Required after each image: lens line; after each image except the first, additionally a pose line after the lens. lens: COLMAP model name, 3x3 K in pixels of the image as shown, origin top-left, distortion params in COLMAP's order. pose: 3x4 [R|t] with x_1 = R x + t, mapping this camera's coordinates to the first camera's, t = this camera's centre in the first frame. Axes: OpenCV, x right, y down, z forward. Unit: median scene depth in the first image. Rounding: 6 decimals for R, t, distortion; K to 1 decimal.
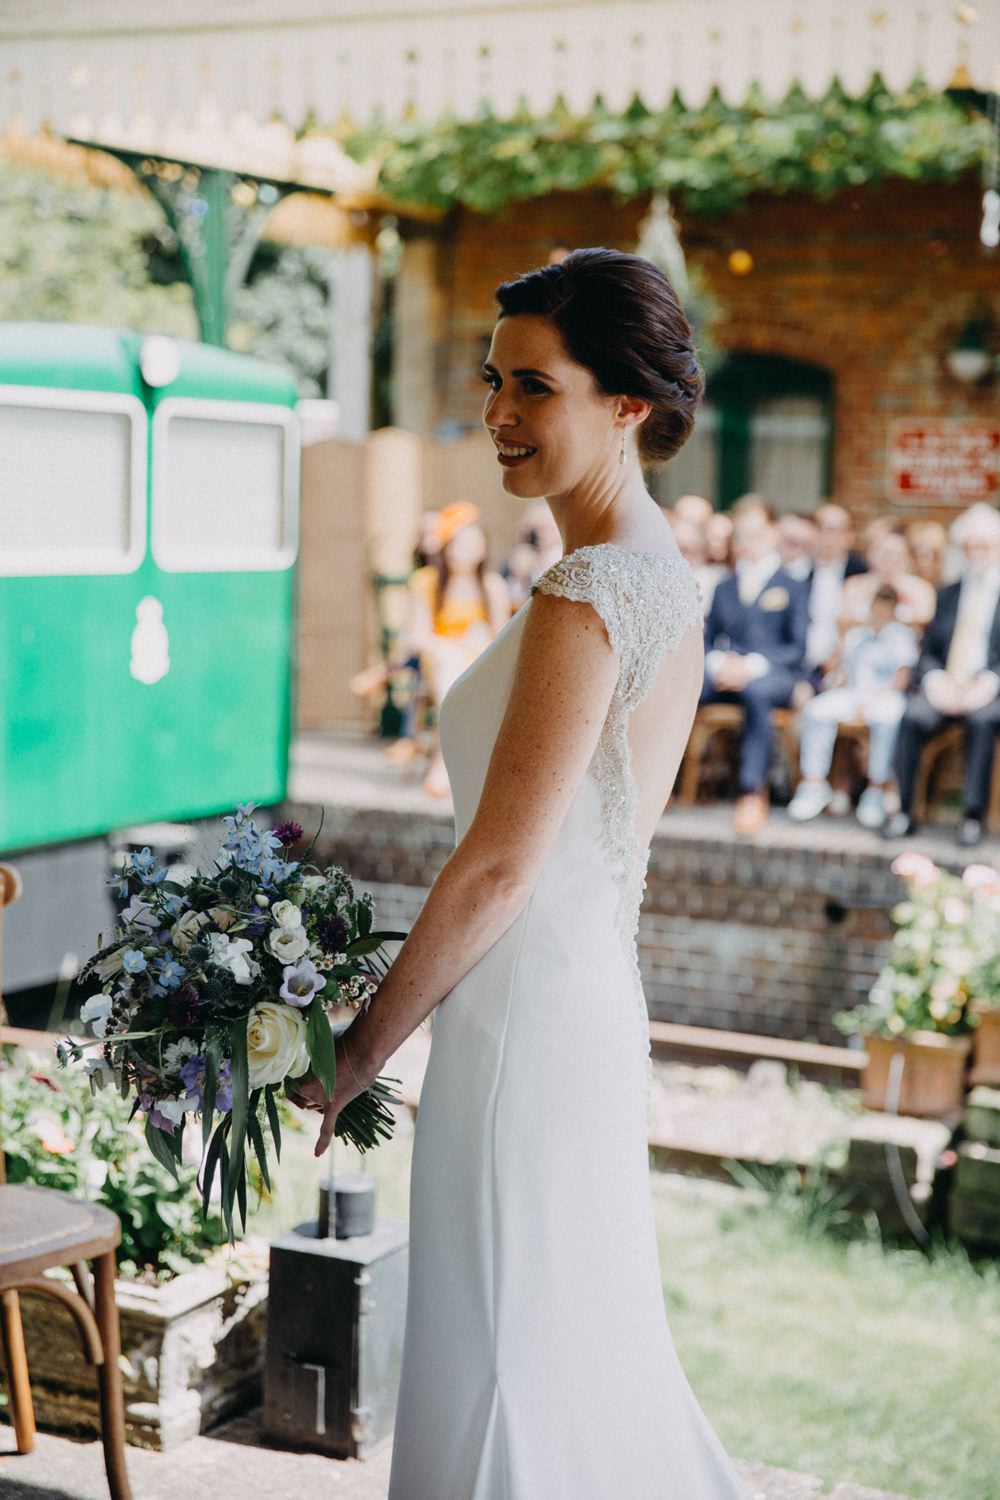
lens RADIAL K [[2606.5, 0, 495.2], [0, 2606.5, 751.6], [0, 0, 1]] dist [0.161621, -0.024605]
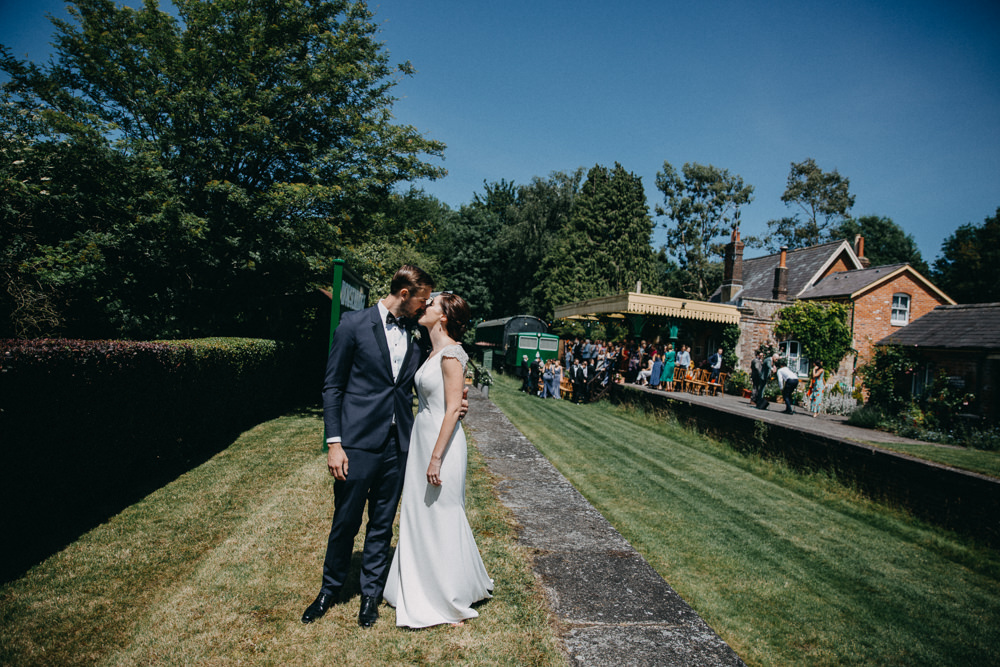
lens RADIAL K [[679.6, 0, 503.9], [0, 679.6, 334.9], [0, 0, 1]] dist [-0.111147, 0.086797]
pose [[0.570355, 0.008250, -0.821357, 2.416021], [-0.147777, 0.984664, -0.092727, 0.191785], [0.807996, 0.174265, 0.562828, -1.066484]]
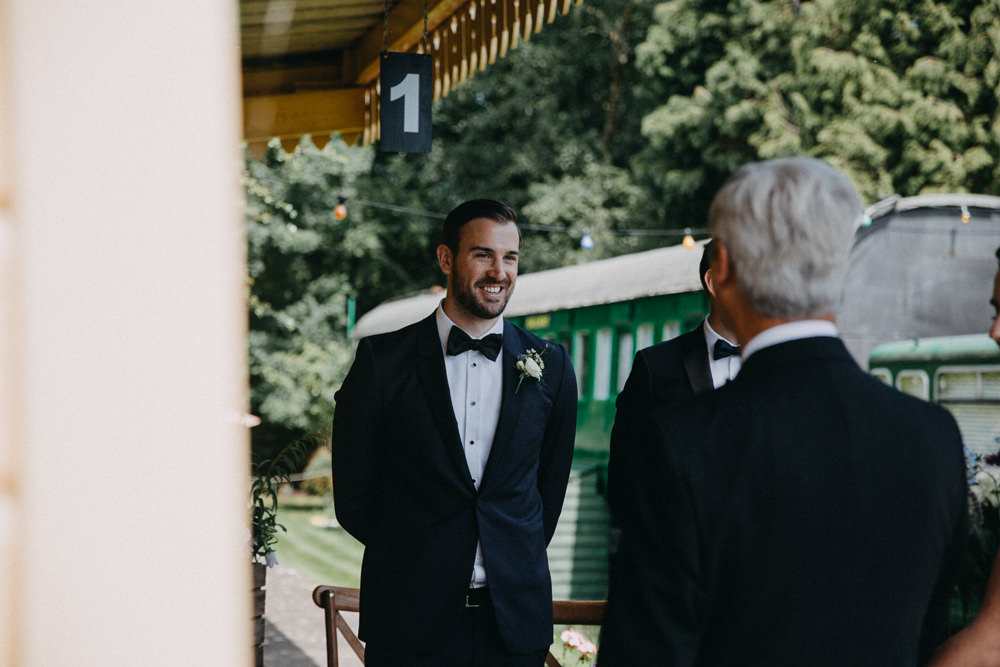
lens RADIAL K [[1844.1, 0, 500.0], [0, 1844.1, 333.5], [0, 0, 1]] dist [0.279798, 0.052547]
pose [[0.674691, -0.036040, -0.737220, 0.231401], [-0.085700, 0.988227, -0.126742, 0.011315], [0.733108, 0.148692, 0.663659, 0.008466]]
